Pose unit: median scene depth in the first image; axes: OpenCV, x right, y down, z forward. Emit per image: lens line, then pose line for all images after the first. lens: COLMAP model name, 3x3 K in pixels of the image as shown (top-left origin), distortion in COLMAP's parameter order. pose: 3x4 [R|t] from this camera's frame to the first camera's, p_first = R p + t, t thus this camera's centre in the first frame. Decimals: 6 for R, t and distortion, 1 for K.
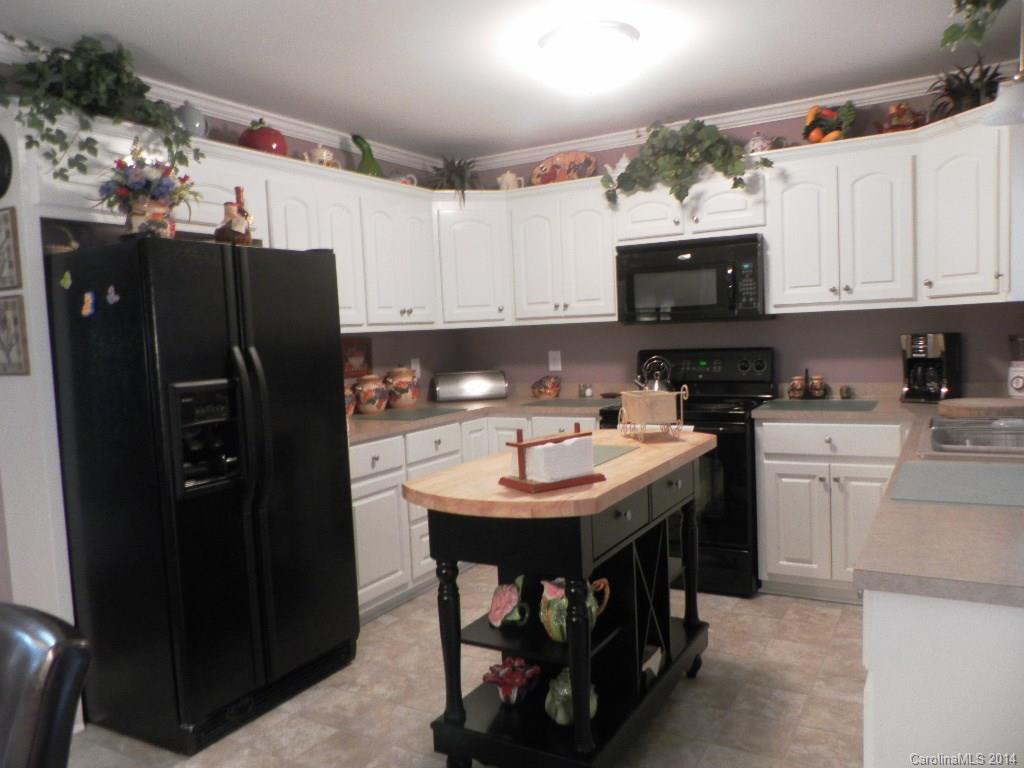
lens RADIAL K [[768.2, 0, 512.0], [0, 768.2, 384.0], [0, 0, 1]] dist [-0.001622, 0.004464]
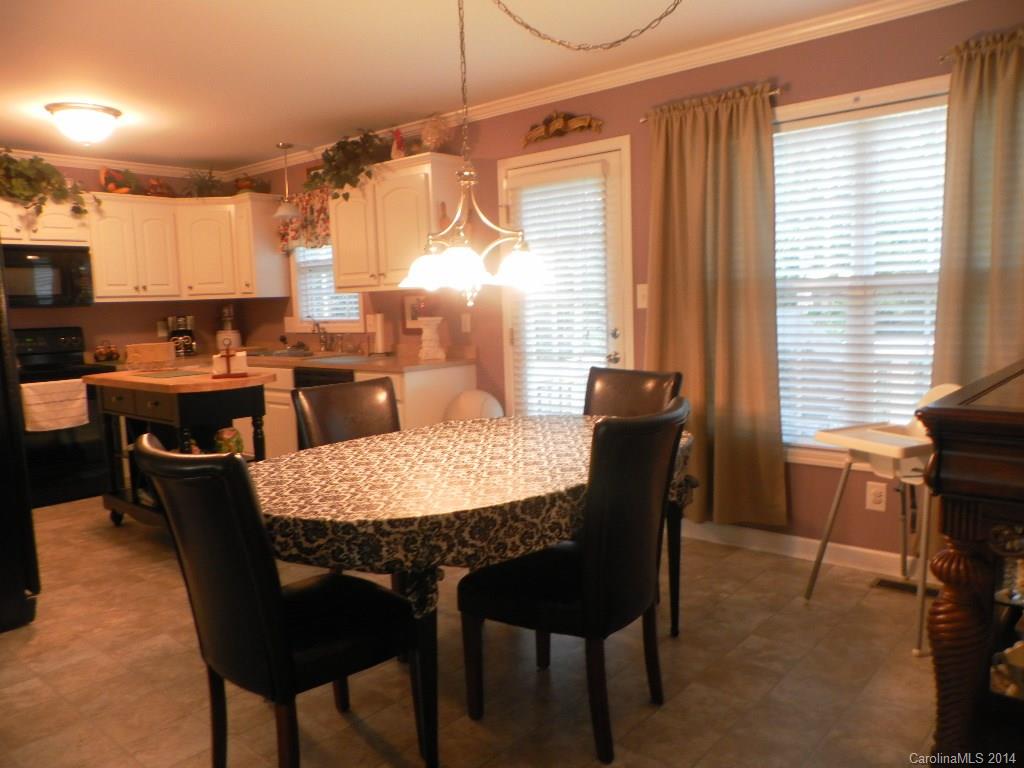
lens RADIAL K [[768.2, 0, 512.0], [0, 768.2, 384.0], [0, 0, 1]] dist [-0.001622, 0.004464]
pose [[0.189731, -0.071608, 0.979221, -2.406888], [0.091182, 0.994312, 0.055045, 0.138594], [-0.977593, 0.078844, 0.195181, -0.127663]]
